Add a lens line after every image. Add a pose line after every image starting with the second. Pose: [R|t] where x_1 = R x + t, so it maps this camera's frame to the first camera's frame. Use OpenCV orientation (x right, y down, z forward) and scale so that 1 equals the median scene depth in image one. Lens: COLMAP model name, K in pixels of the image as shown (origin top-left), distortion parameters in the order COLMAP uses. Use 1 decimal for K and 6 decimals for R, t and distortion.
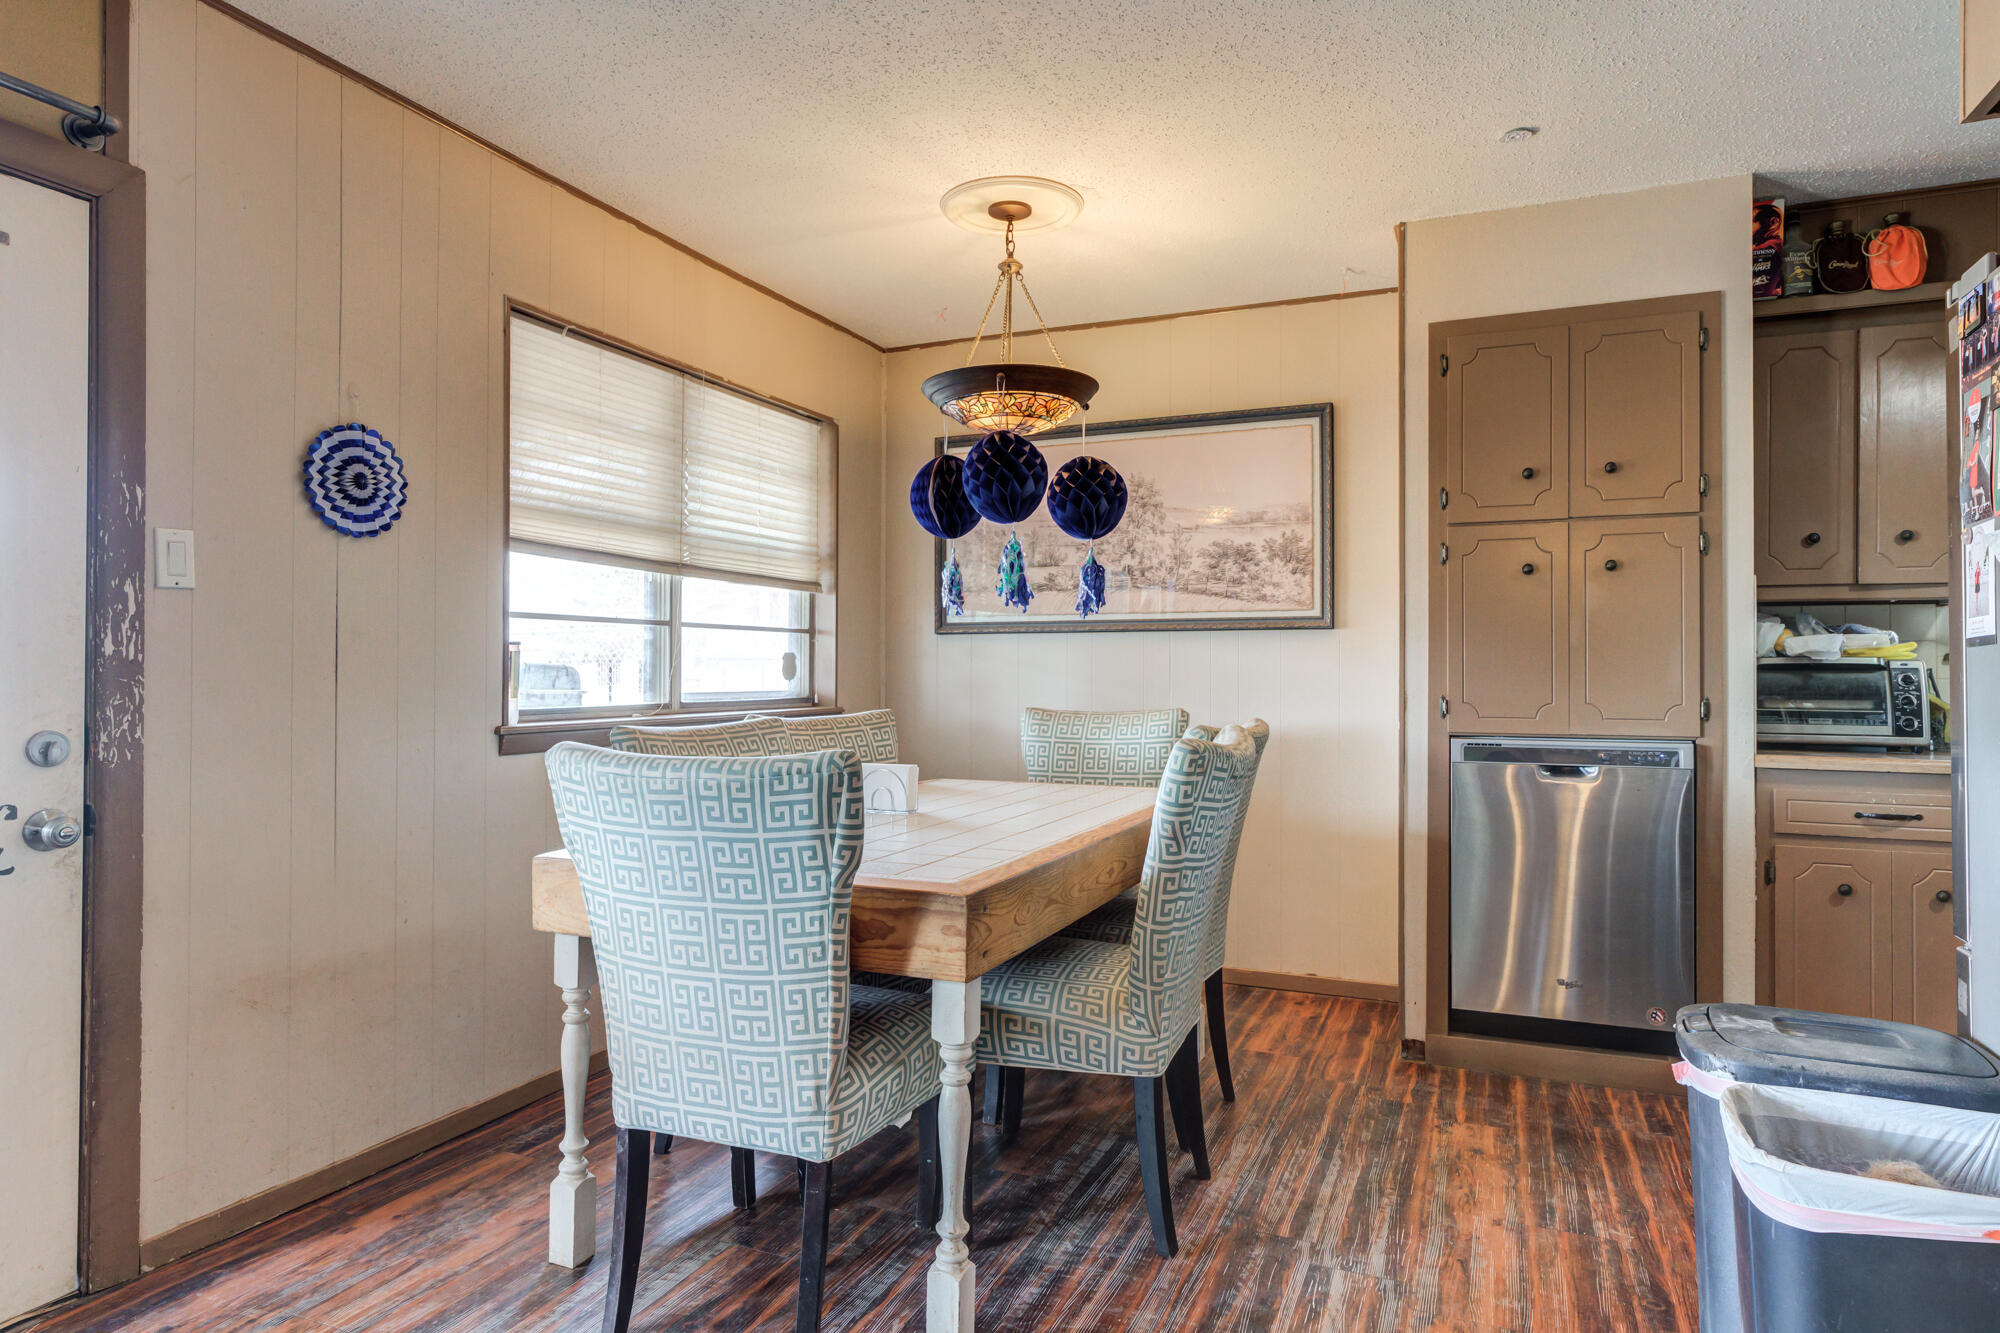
lens RADIAL K [[1158.0, 0, 995.4], [0, 1158.0, 659.5], [0, 0, 1]] dist [-0.002414, 0.001270]
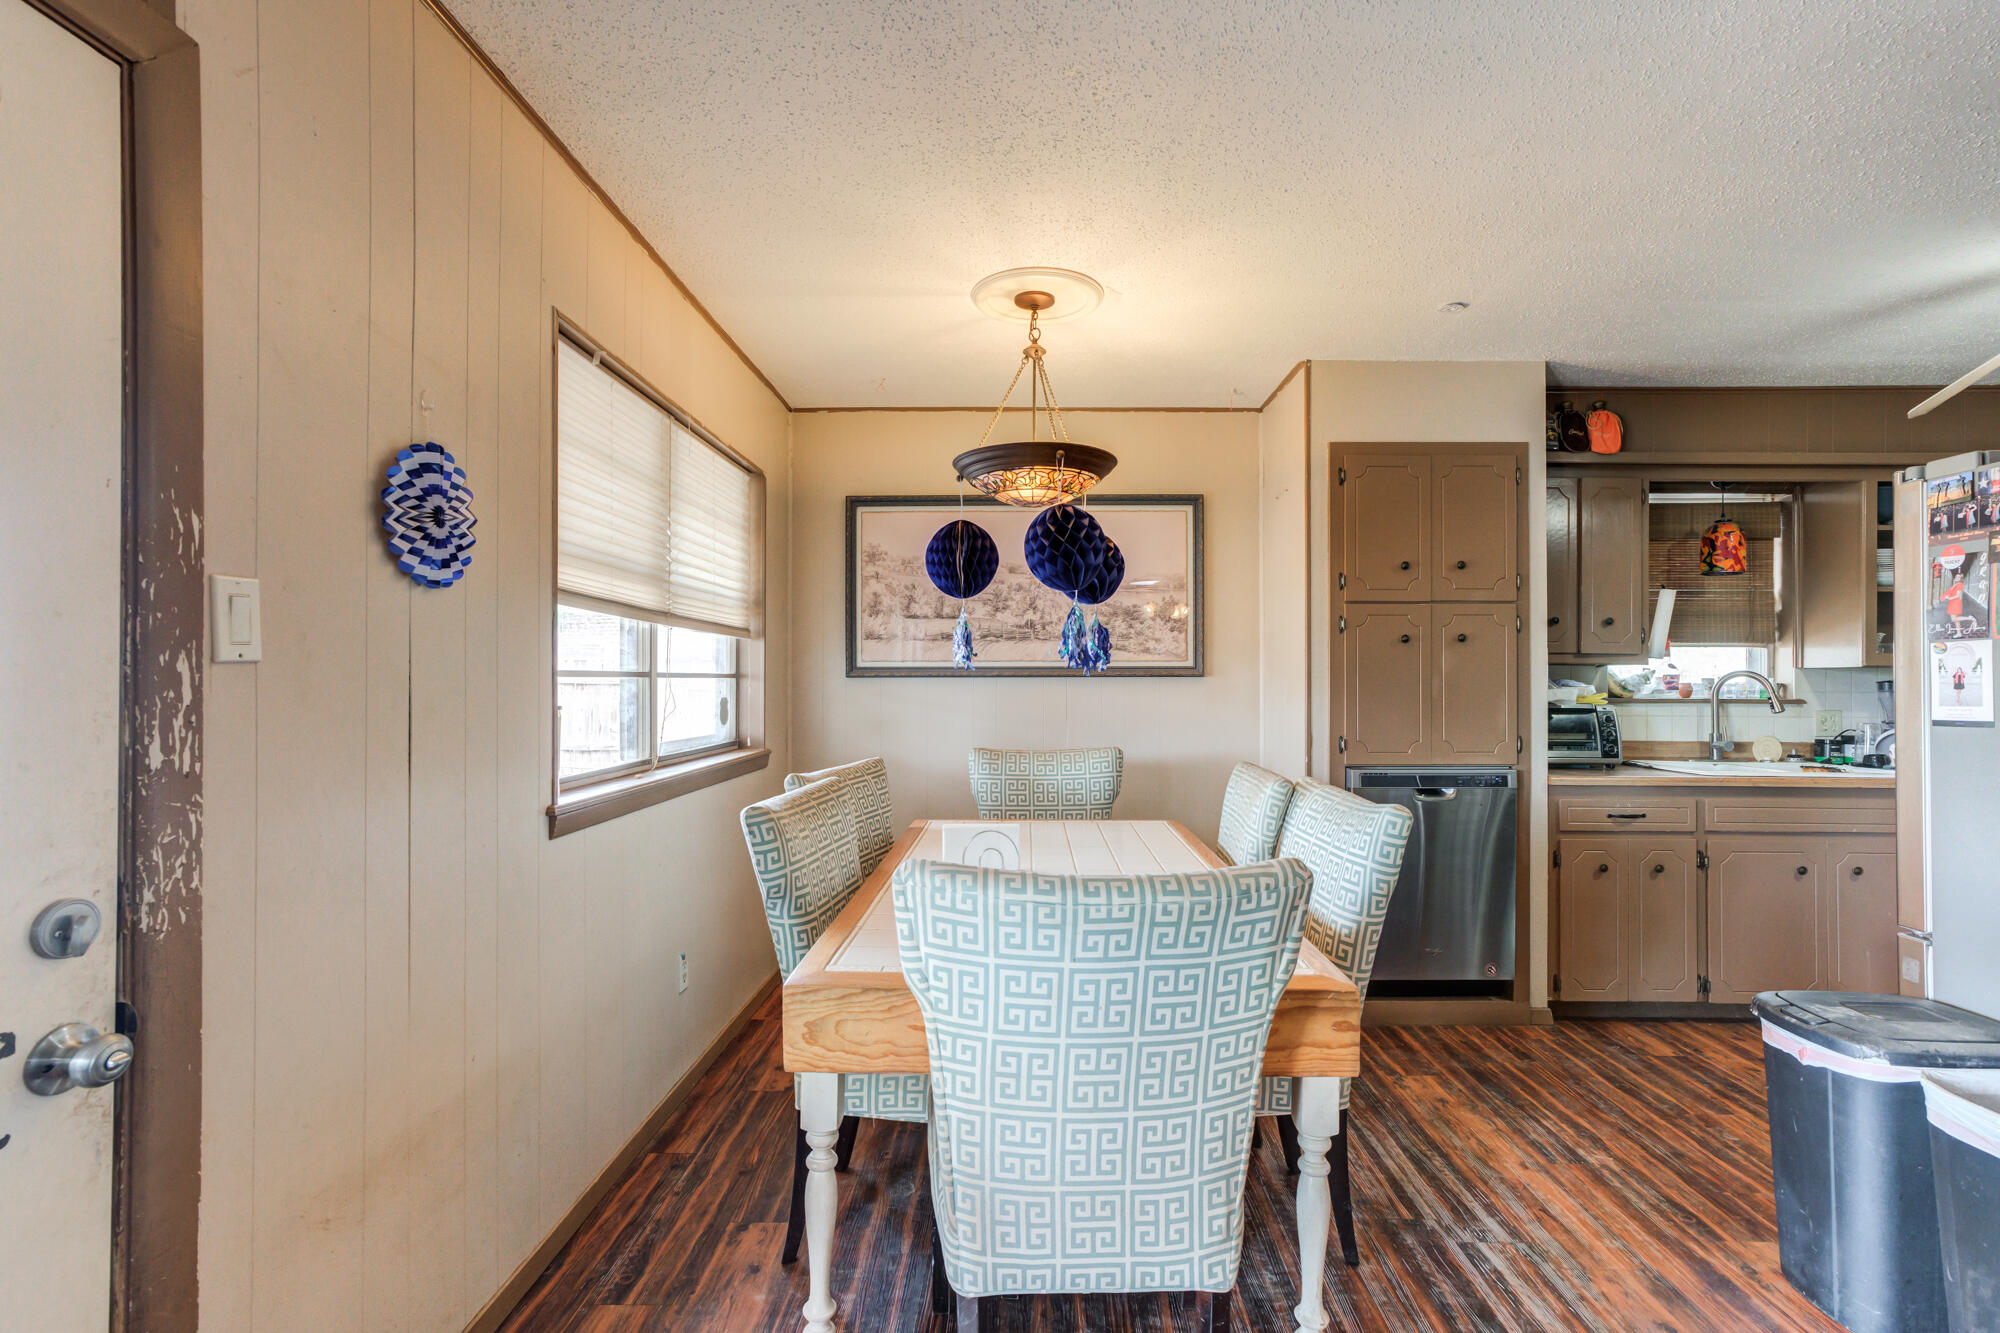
lens RADIAL K [[909.6, 0, 1021.2], [0, 909.6, 675.7], [0, 0, 1]] dist [-0.009552, 0.006997]
pose [[0.921577, 0.000744, 0.388195, -0.366885], [-0.002723, 0.999986, 0.004548, -0.043172], [-0.388186, -0.005249, 0.921566, 0.239420]]
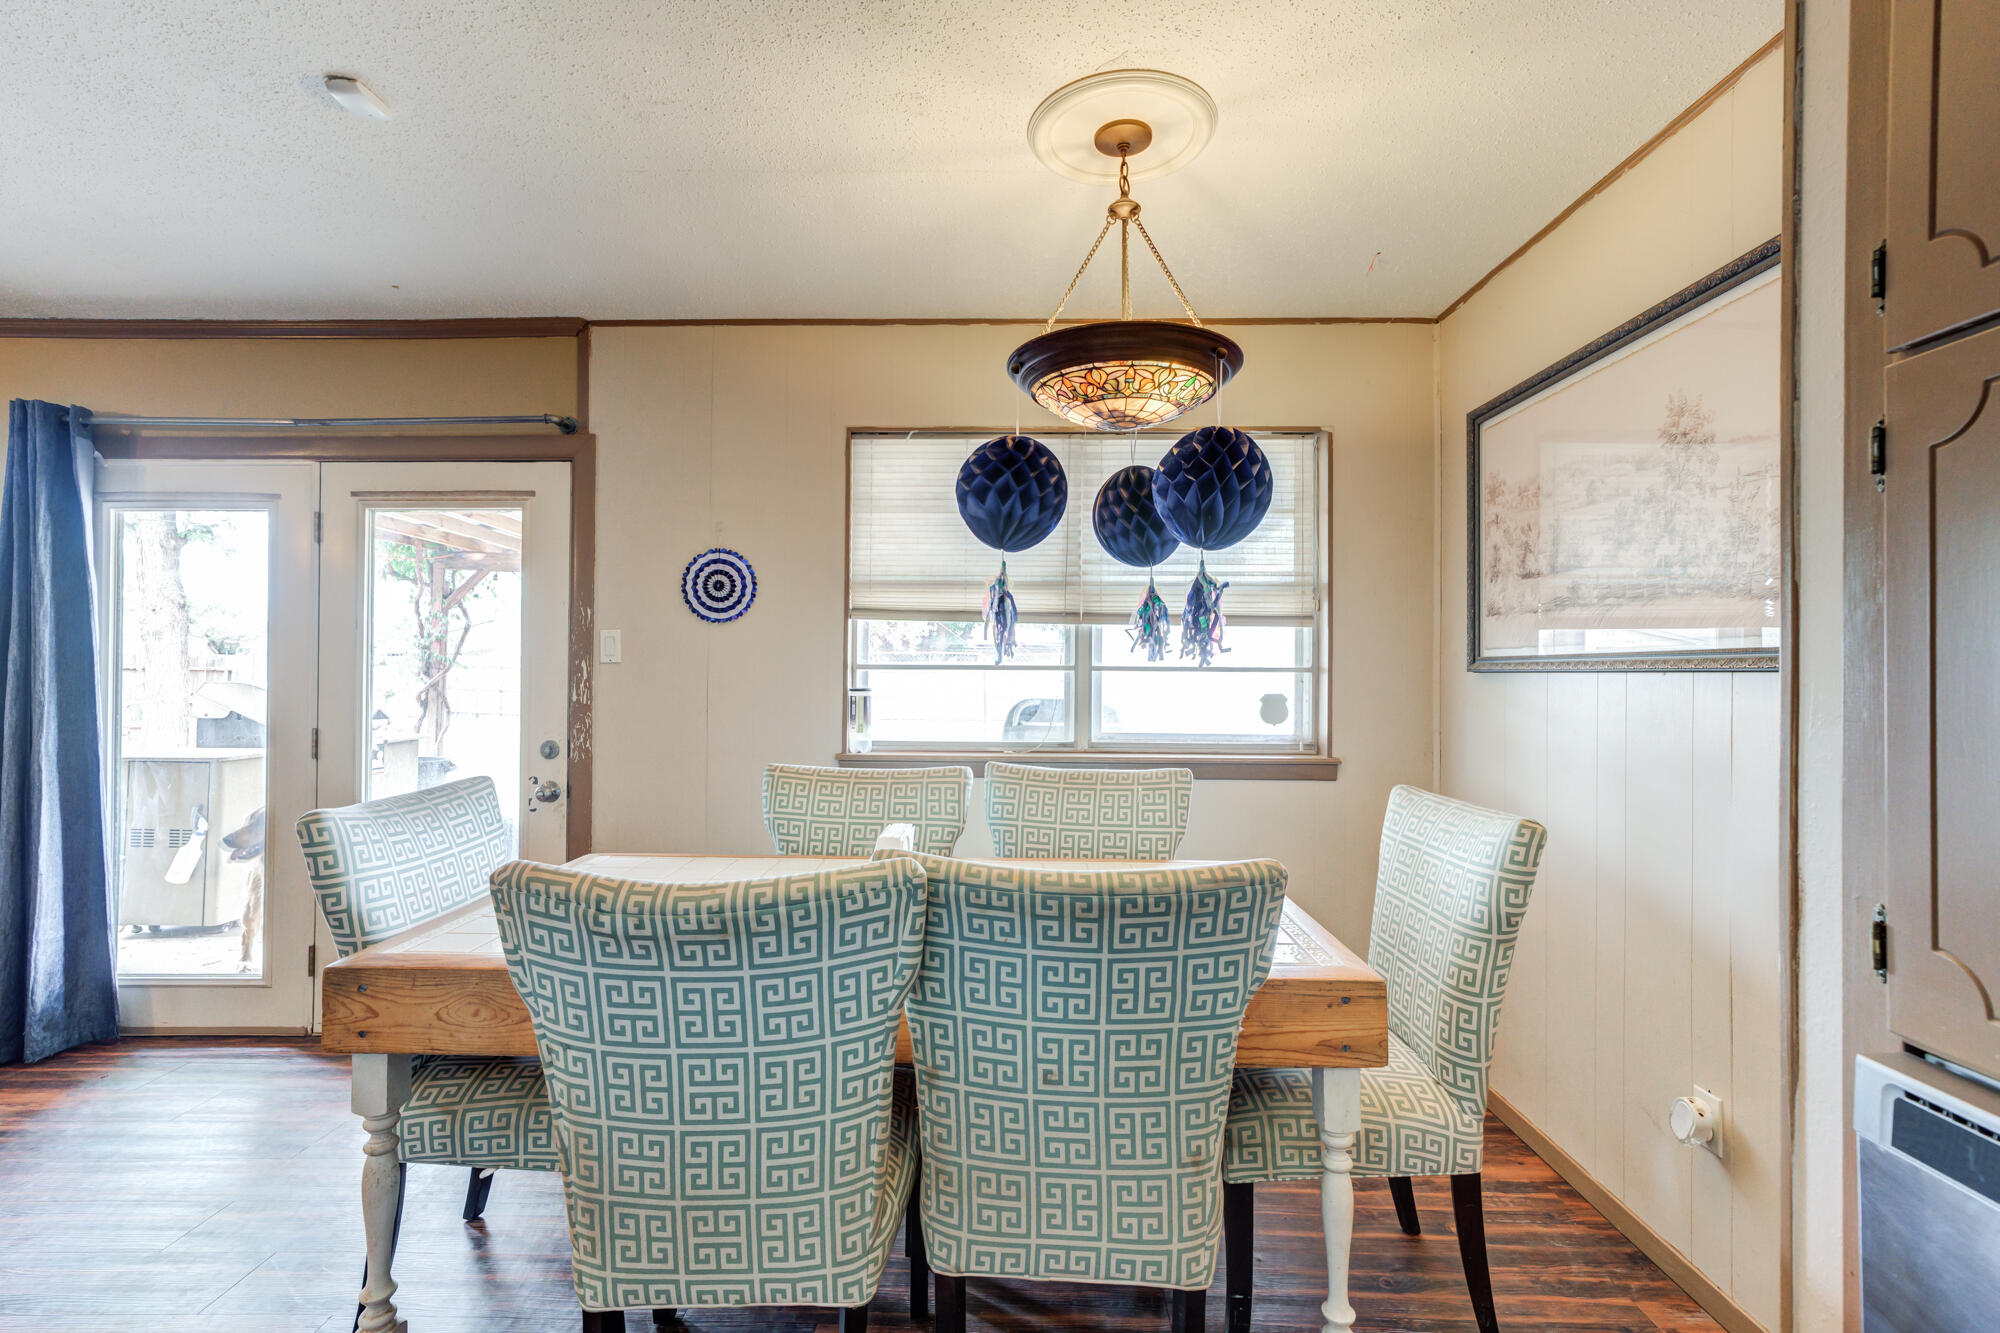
lens RADIAL K [[902.7, 0, 1000.0], [0, 902.7, 666.5], [0, 0, 1]] dist [-0.028822, 0.016051]
pose [[0.379463, -0.004661, -0.925195, 0.589169], [0.002373, 0.999989, -0.004064, -0.037498], [0.925204, -0.000654, 0.379470, 0.774984]]
